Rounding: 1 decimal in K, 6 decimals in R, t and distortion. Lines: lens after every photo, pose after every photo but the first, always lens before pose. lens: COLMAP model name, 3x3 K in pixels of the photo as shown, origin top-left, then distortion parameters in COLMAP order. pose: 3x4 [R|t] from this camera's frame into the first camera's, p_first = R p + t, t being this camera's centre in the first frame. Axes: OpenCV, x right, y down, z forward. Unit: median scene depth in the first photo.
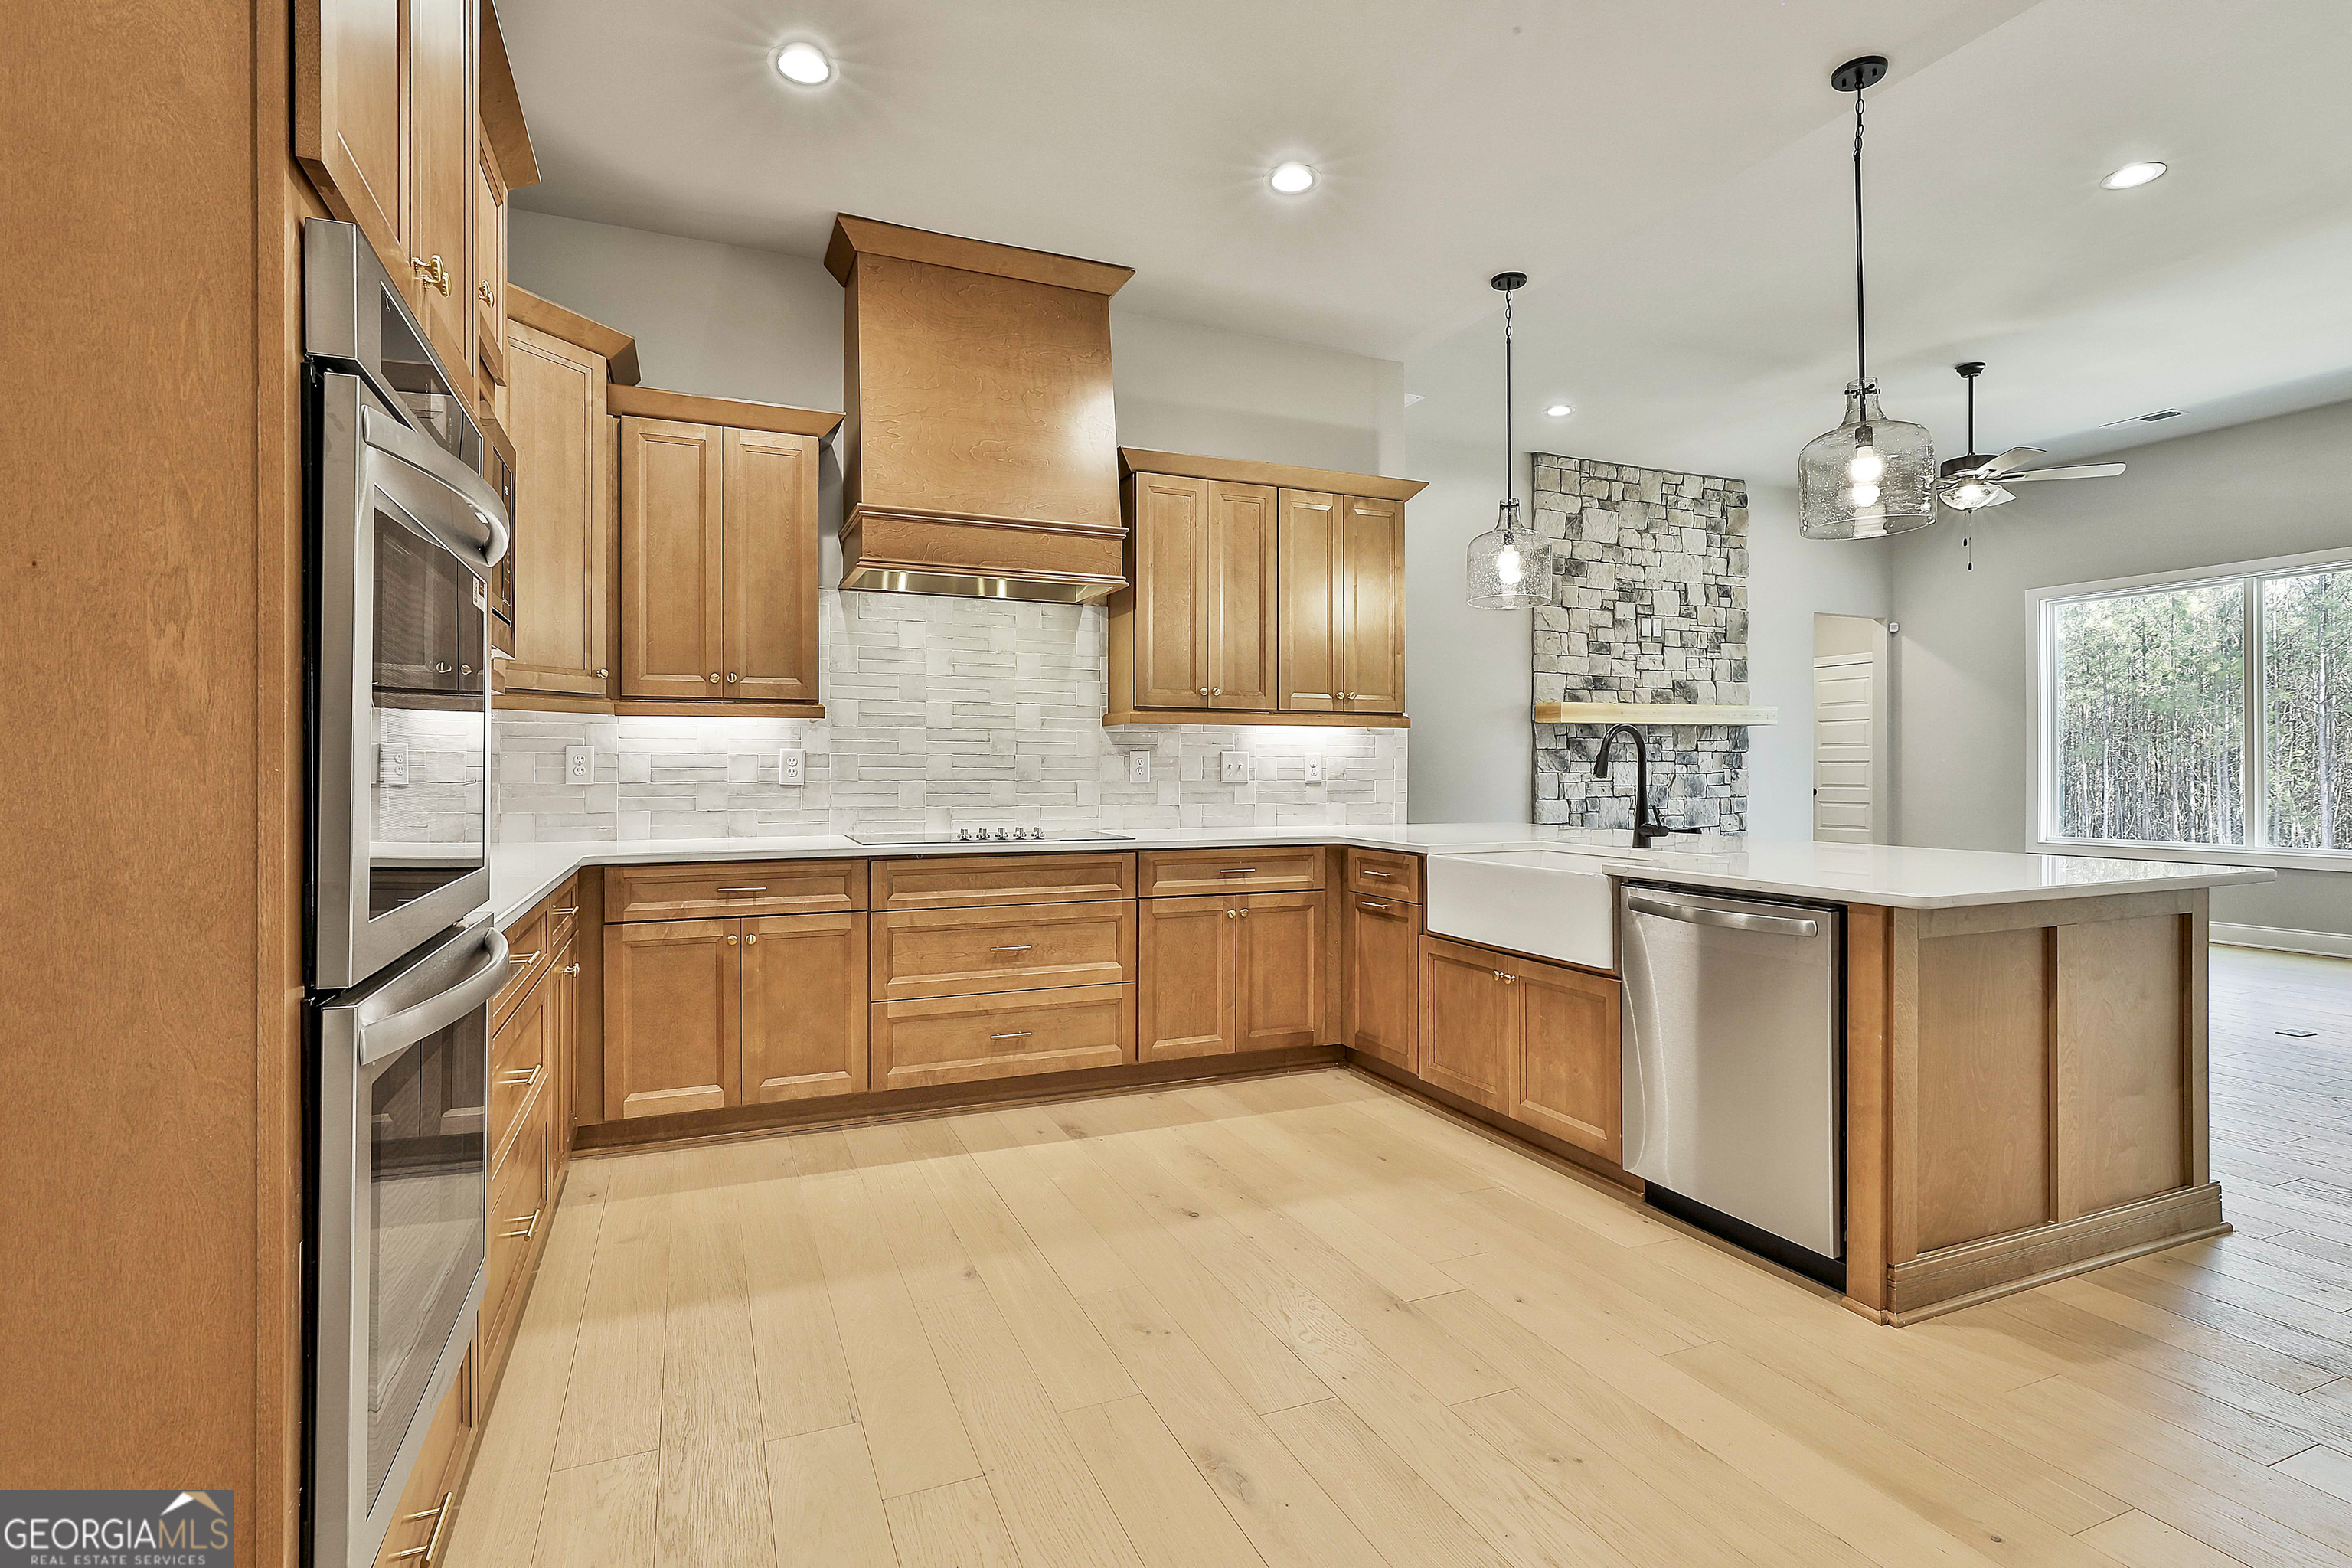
lens RADIAL K [[1138.2, 0, 1179.8], [0, 1138.2, 766.3], [0, 0, 1]] dist [-0.000753, 0.001325]
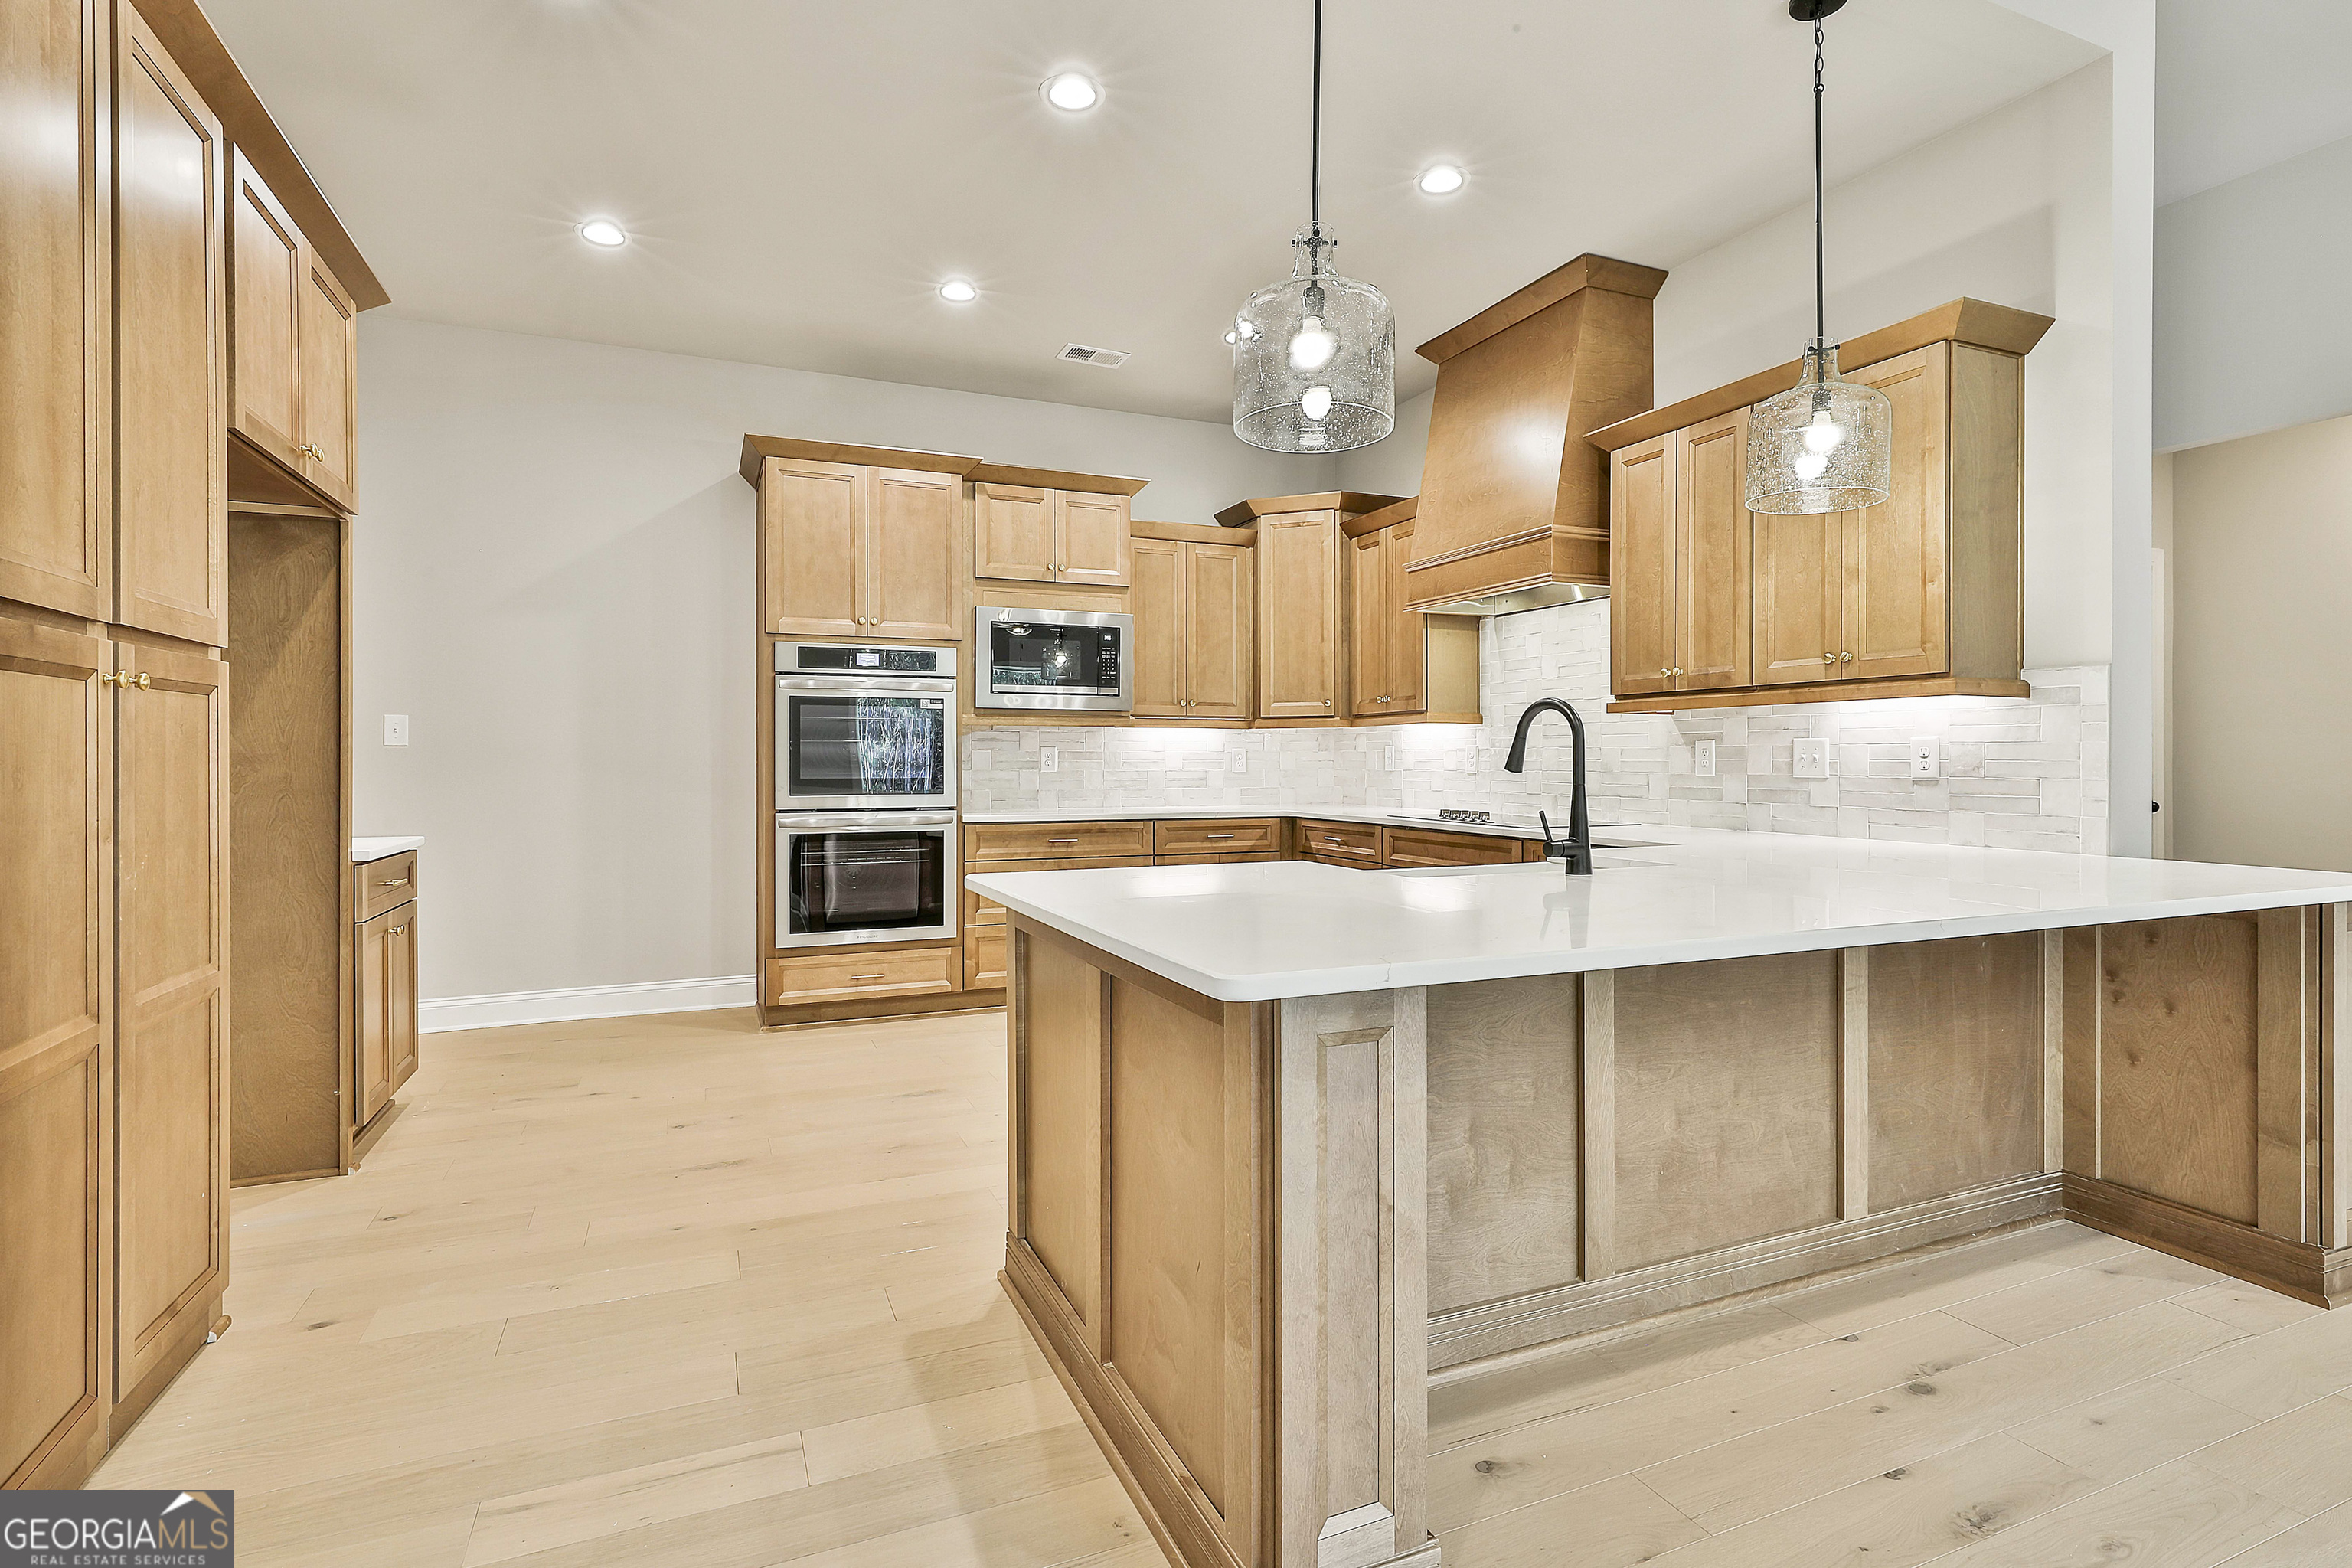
lens RADIAL K [[1138.2, 0, 1184.0], [0, 1138.2, 765.2], [0, 0, 1]] dist [-0.000753, 0.001325]
pose [[0.002184, 0.004192, -0.999989, 1.044844], [0.004223, 0.999982, 0.004201, 0.000802], [0.999989, -0.004232, 0.002167, 0.718413]]
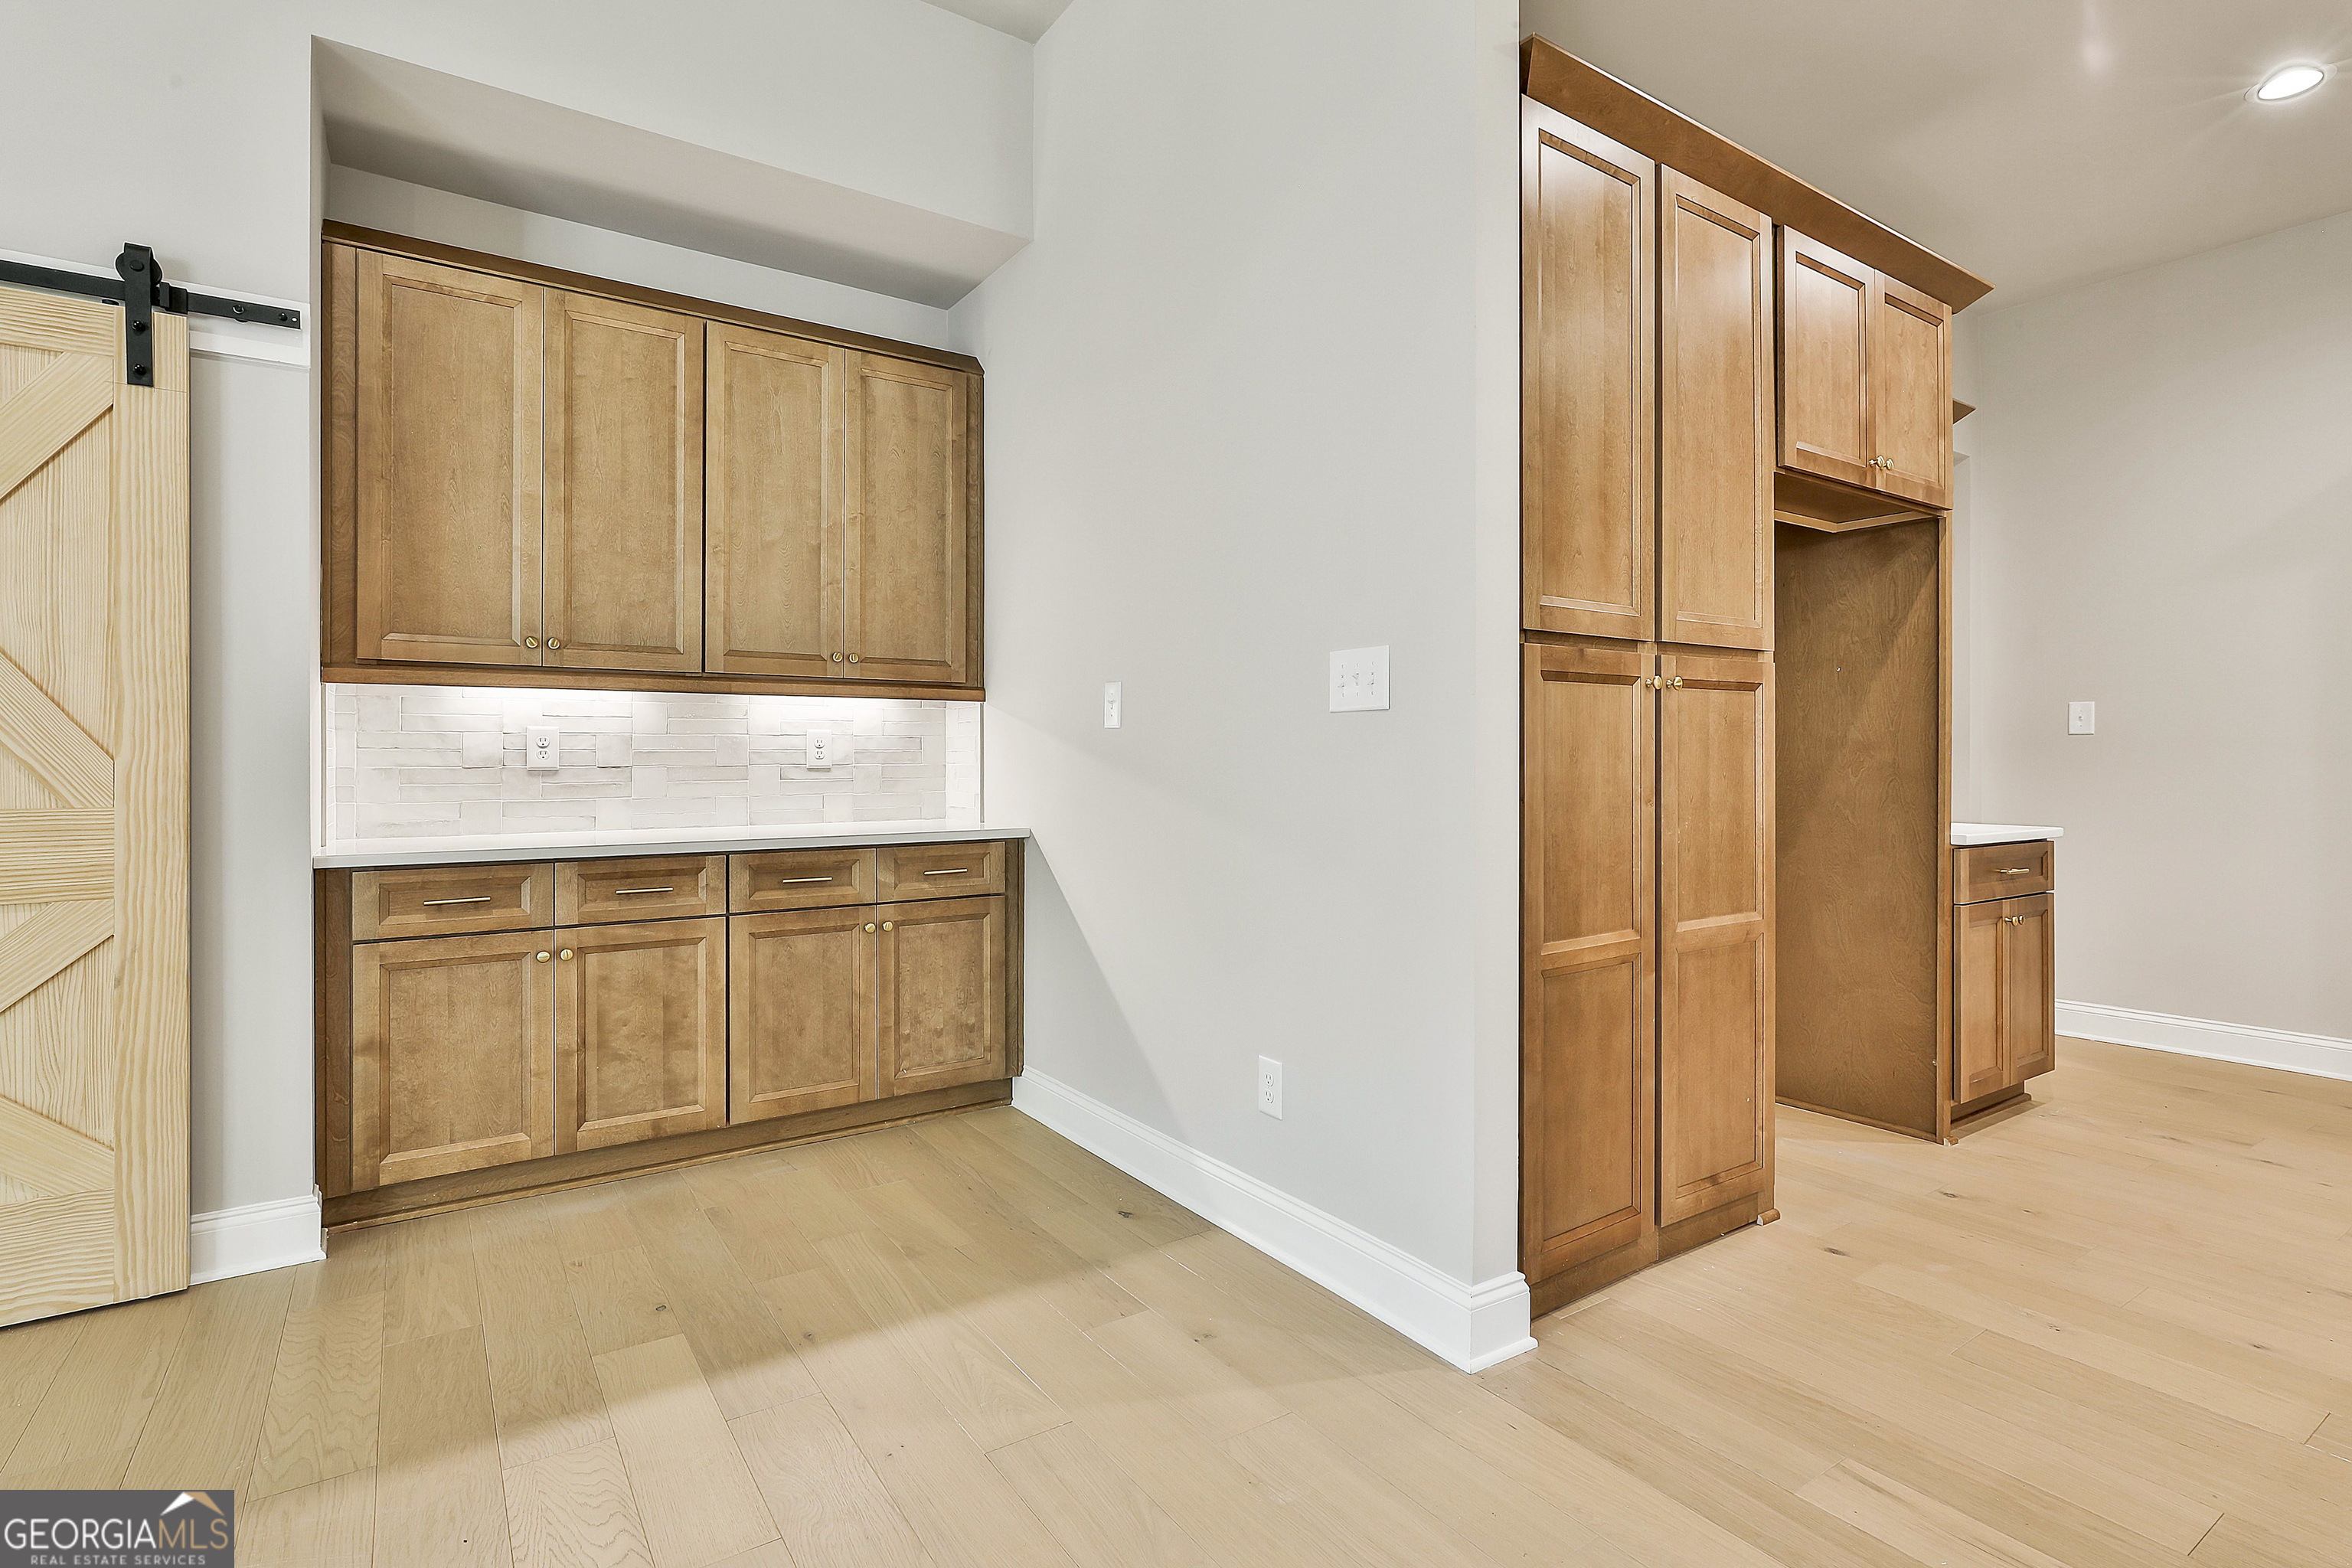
lens RADIAL K [[1138.2, 0, 1180.2], [0, 1138.2, 756.3], [0, 0, 1]] dist [-0.000753, 0.001325]
pose [[-0.981525, 0.000323, -0.191332, 0.949234], [0.001237, 0.999988, -0.004655, 0.008620], [0.191328, -0.004805, -0.981514, 0.848429]]
